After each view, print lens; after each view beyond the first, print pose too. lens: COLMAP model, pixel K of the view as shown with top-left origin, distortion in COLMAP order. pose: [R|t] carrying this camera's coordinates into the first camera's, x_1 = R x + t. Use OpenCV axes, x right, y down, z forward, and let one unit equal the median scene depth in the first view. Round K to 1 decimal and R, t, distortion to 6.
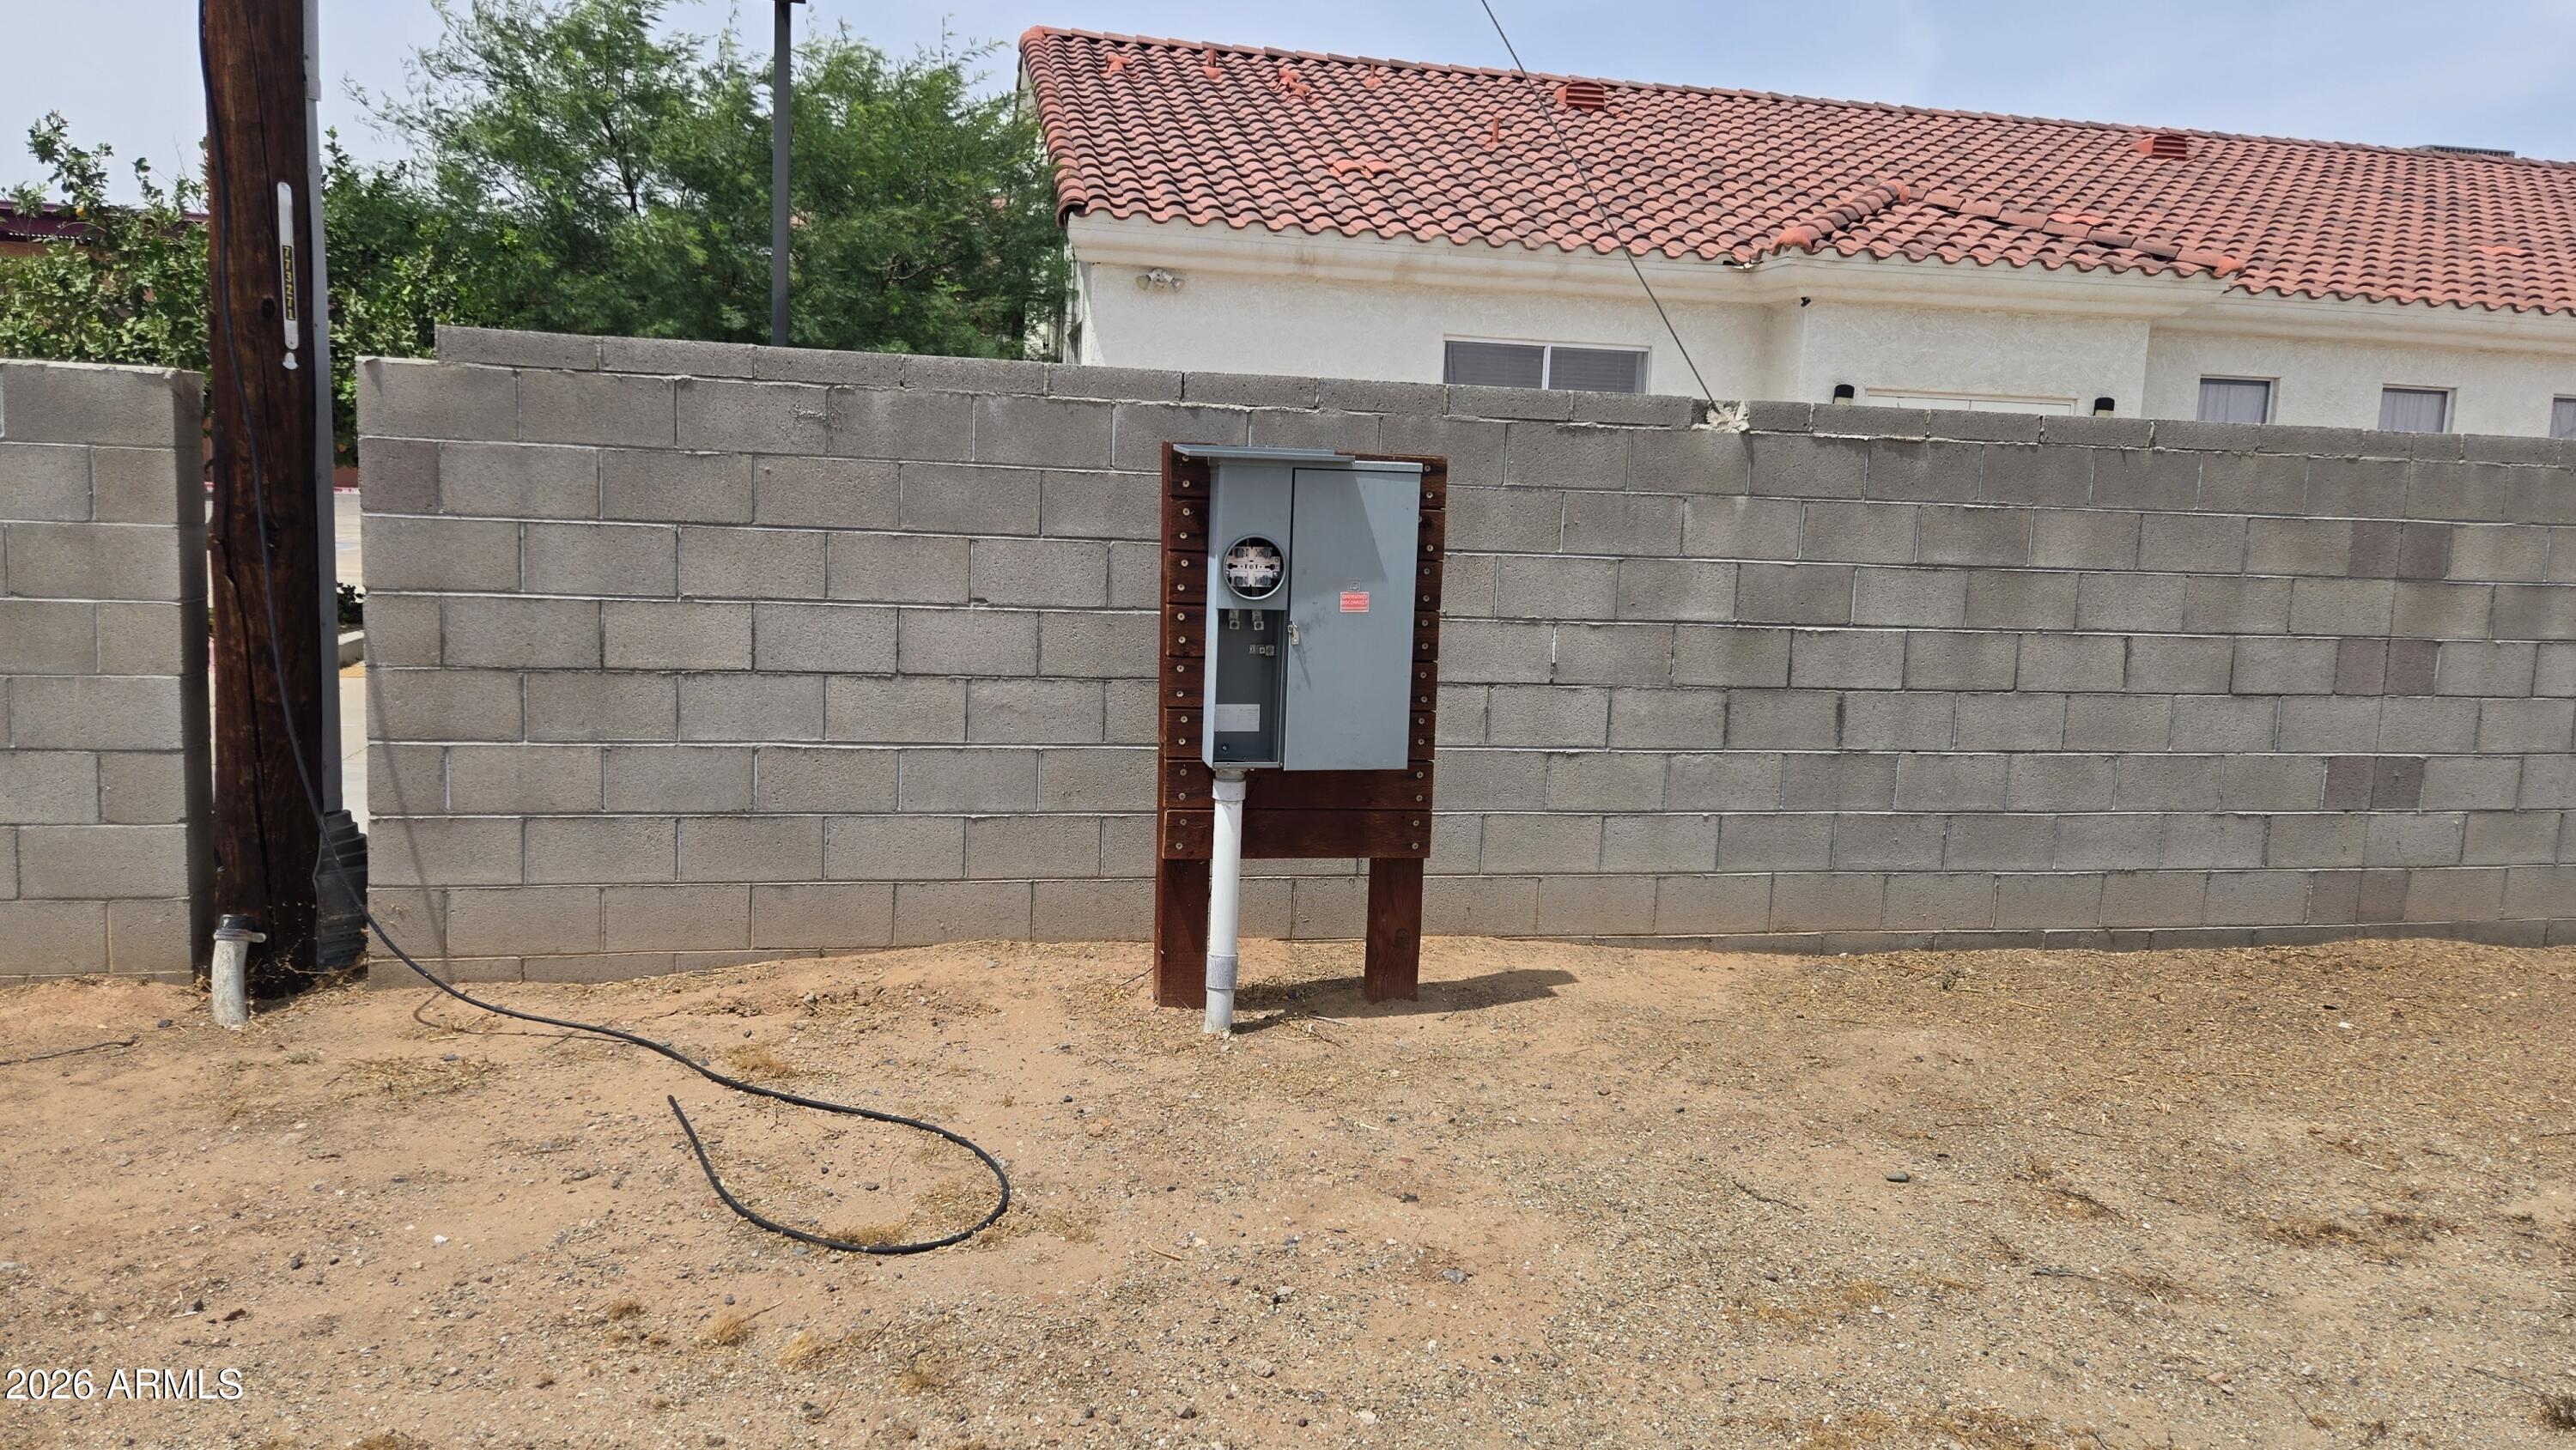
lens RADIAL K [[1721.5, 0, 1299.3], [0, 1721.5, 687.1], [0, 0, 1]] dist [0.077776, -0.066879]
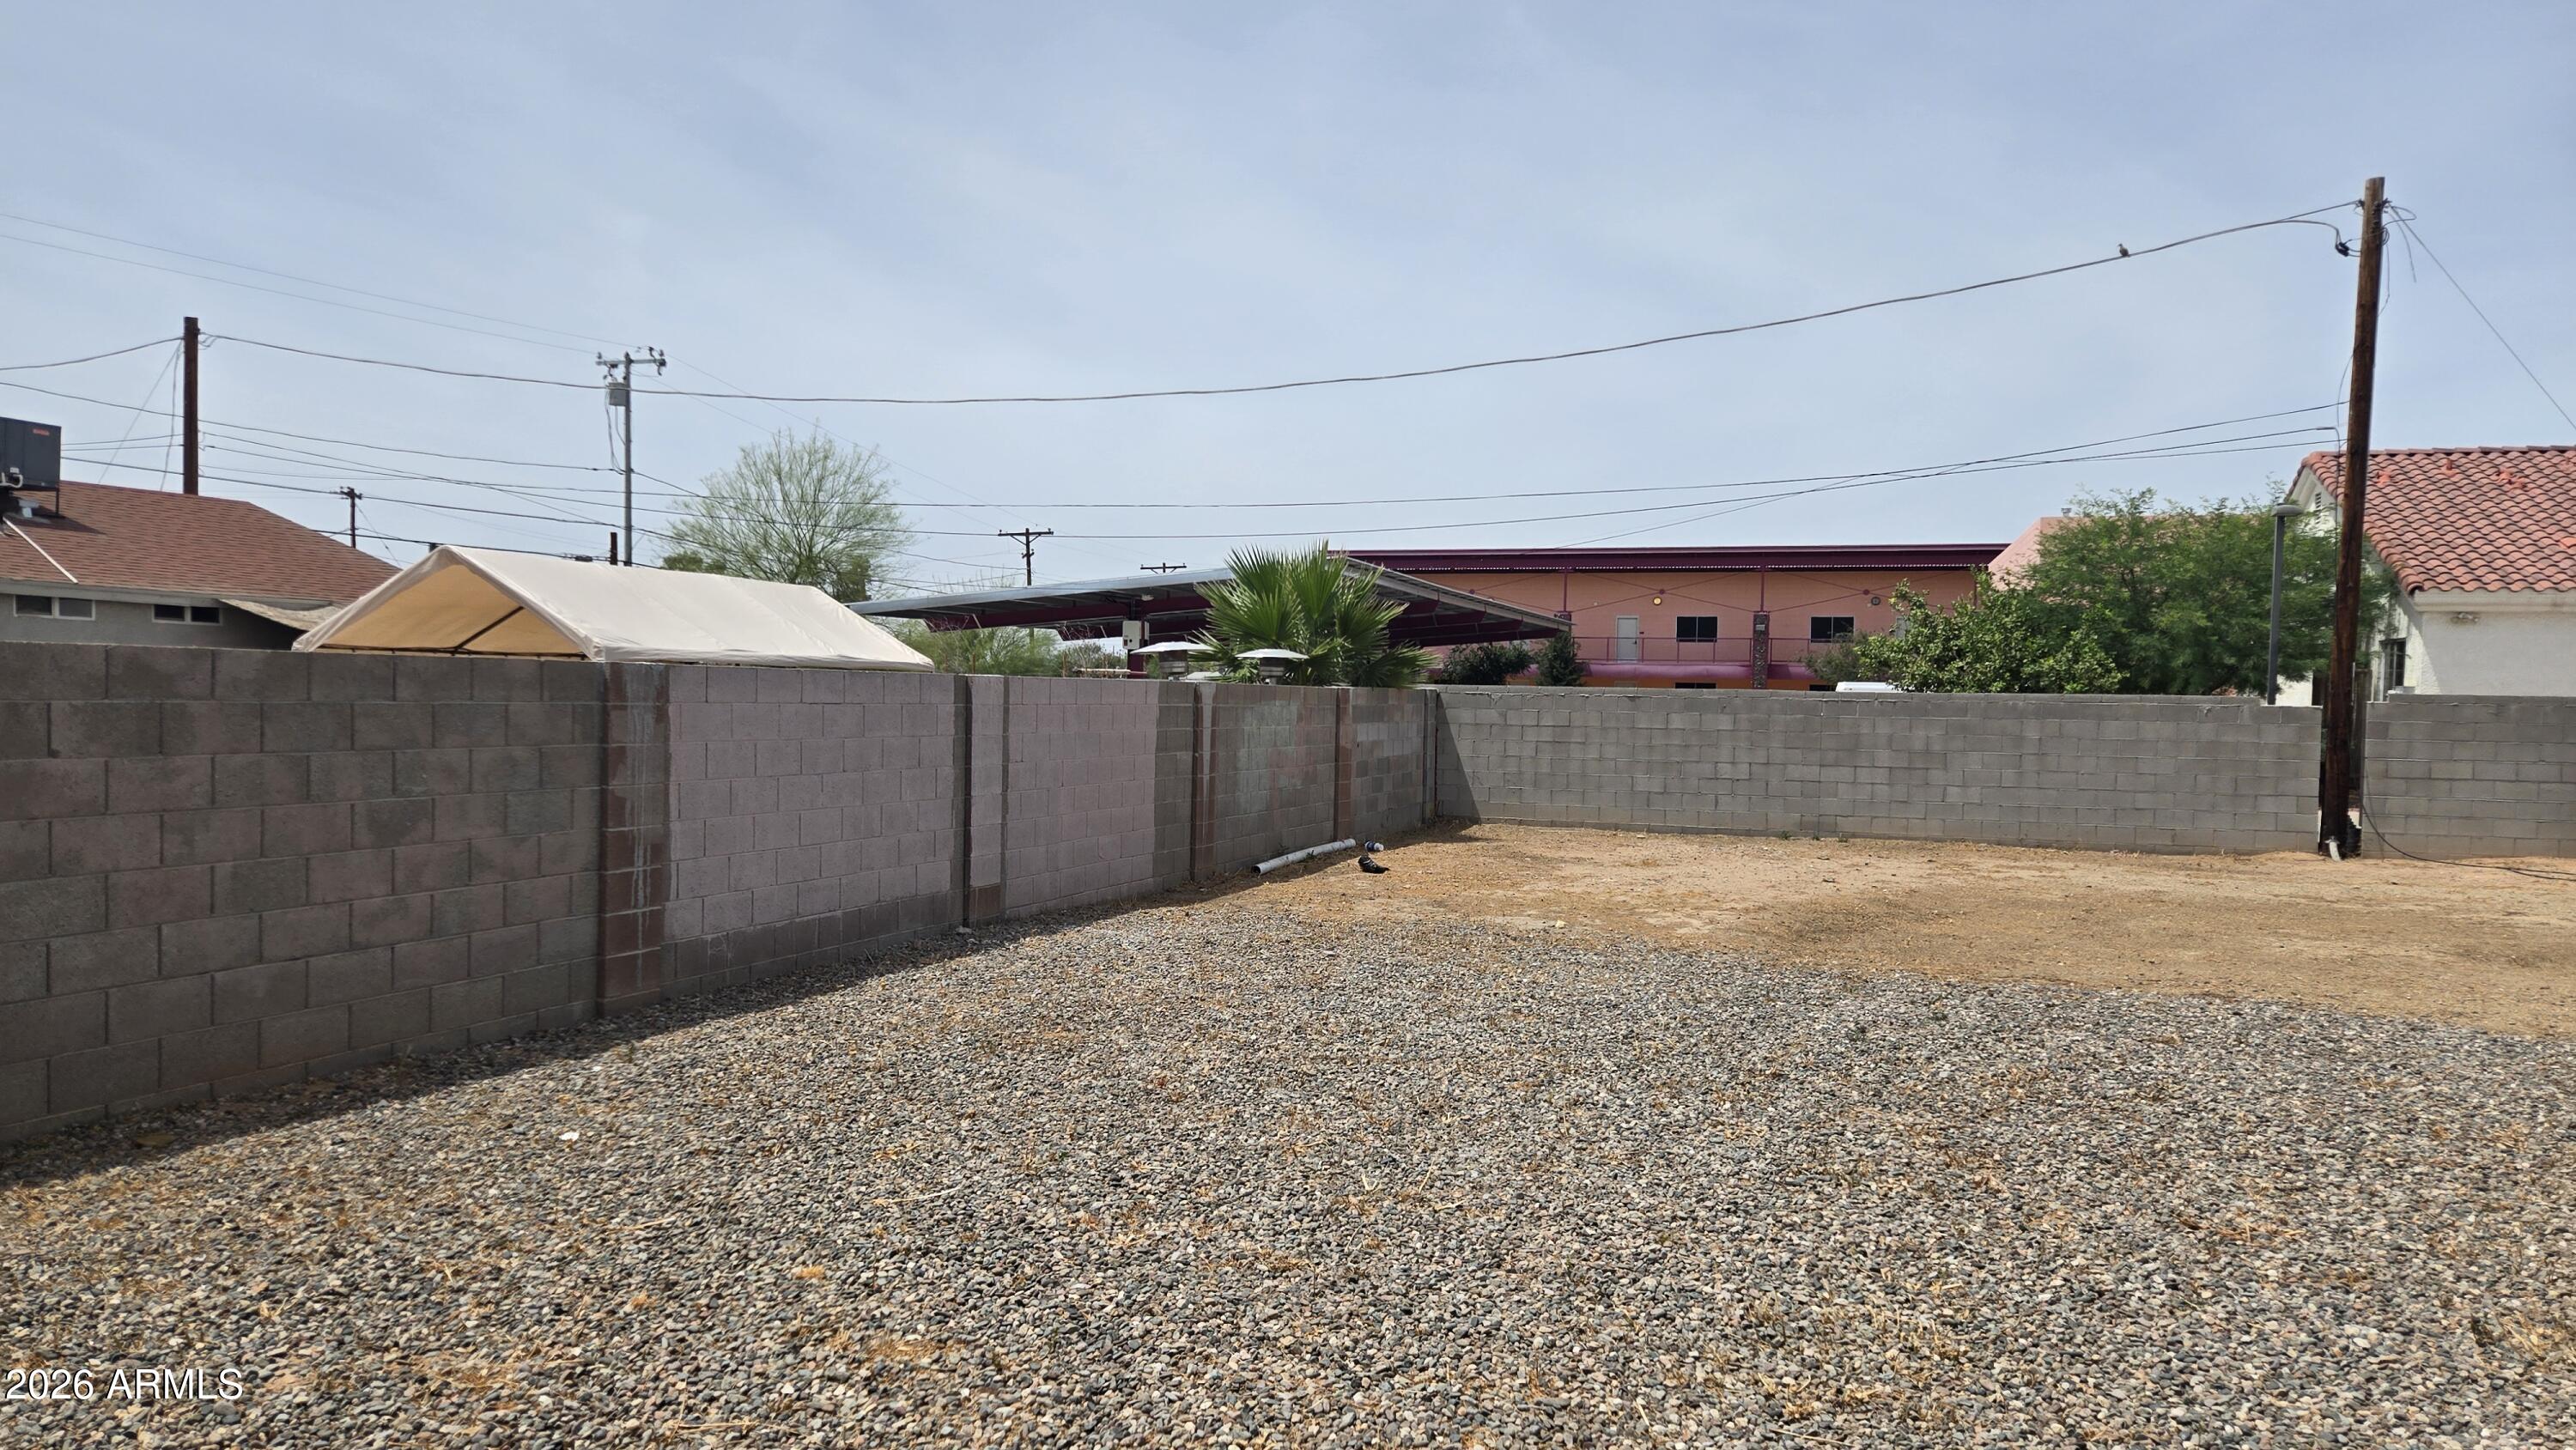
lens RADIAL K [[1753.5, 0, 1288.0], [0, 1753.5, 725.0], [0, 0, 1]] dist [0.081479, -0.078060]
pose [[0.866717, -0.016462, -0.498528, -0.605570], [-0.039876, 0.993970, -0.102148, 0.374755], [0.497203, 0.108413, 0.860834, -3.663779]]
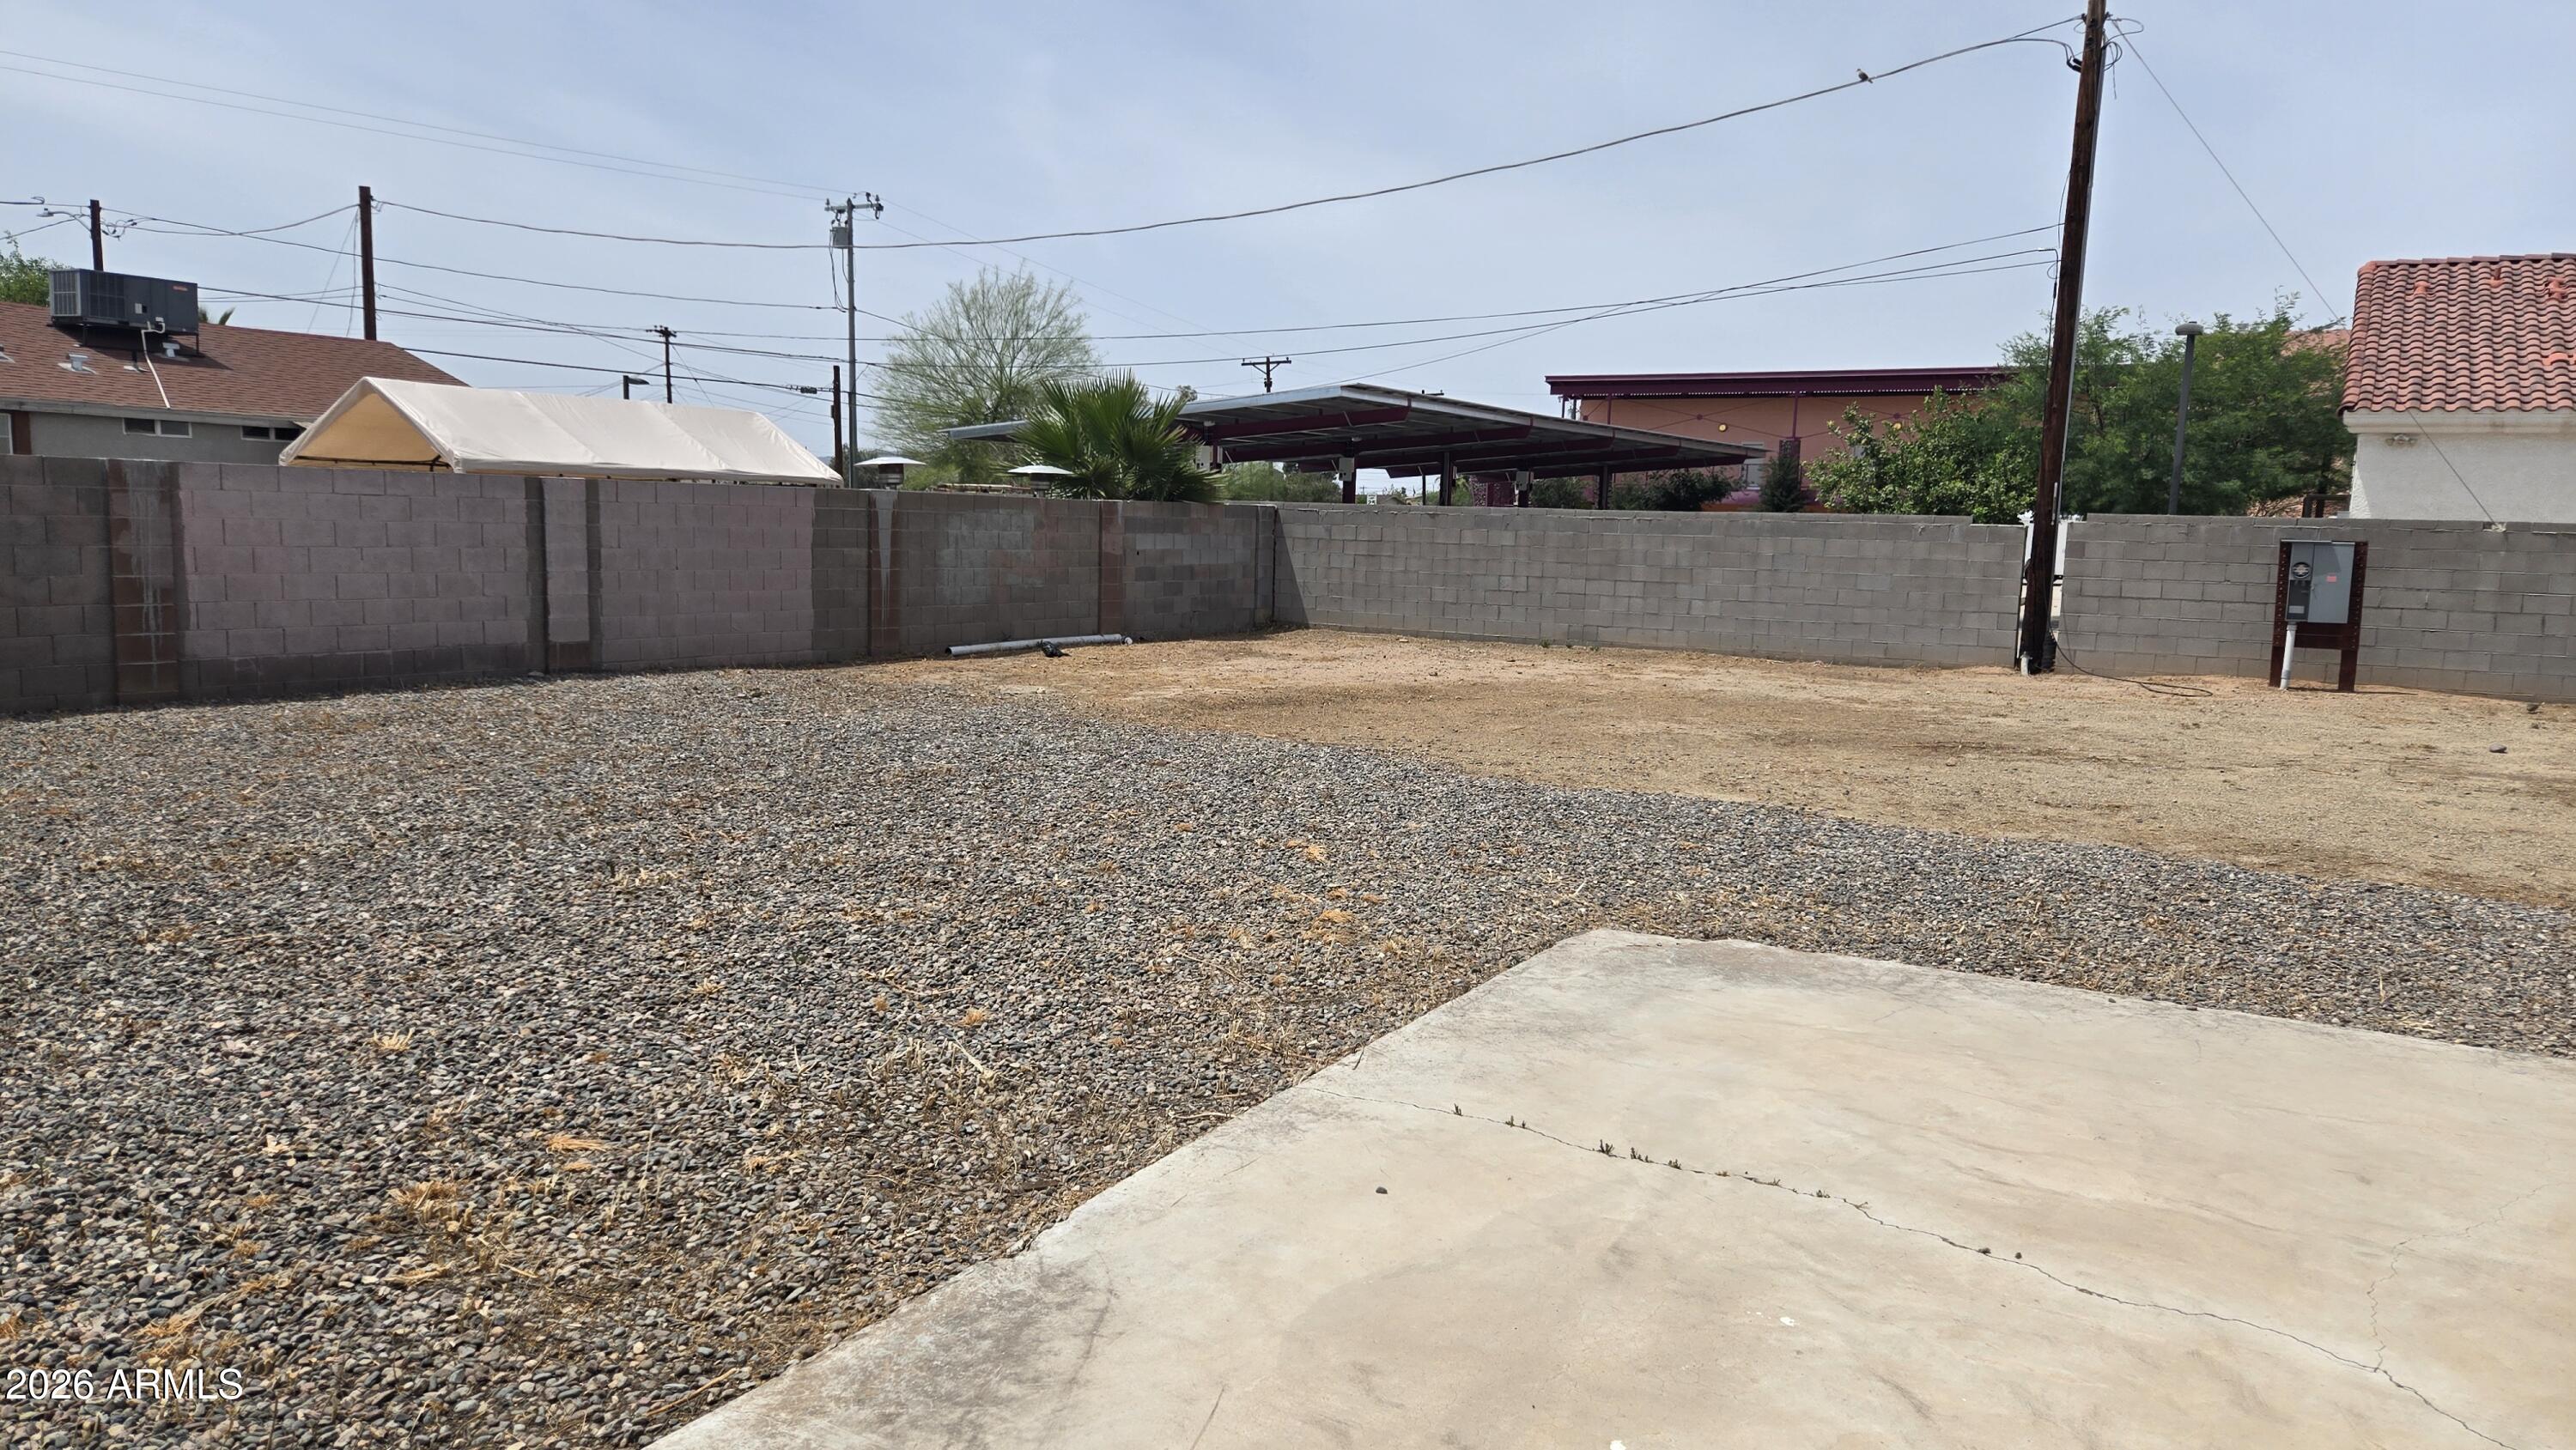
lens RADIAL K [[1753.5, 0, 1288.0], [0, 1753.5, 725.0], [0, 0, 1]] dist [0.081479, -0.078060]
pose [[0.736707, 0.060075, -0.673538, 0.940696], [-0.076039, 0.997088, 0.005763, 0.396370], [0.671923, 0.046969, 0.739130, -3.223057]]
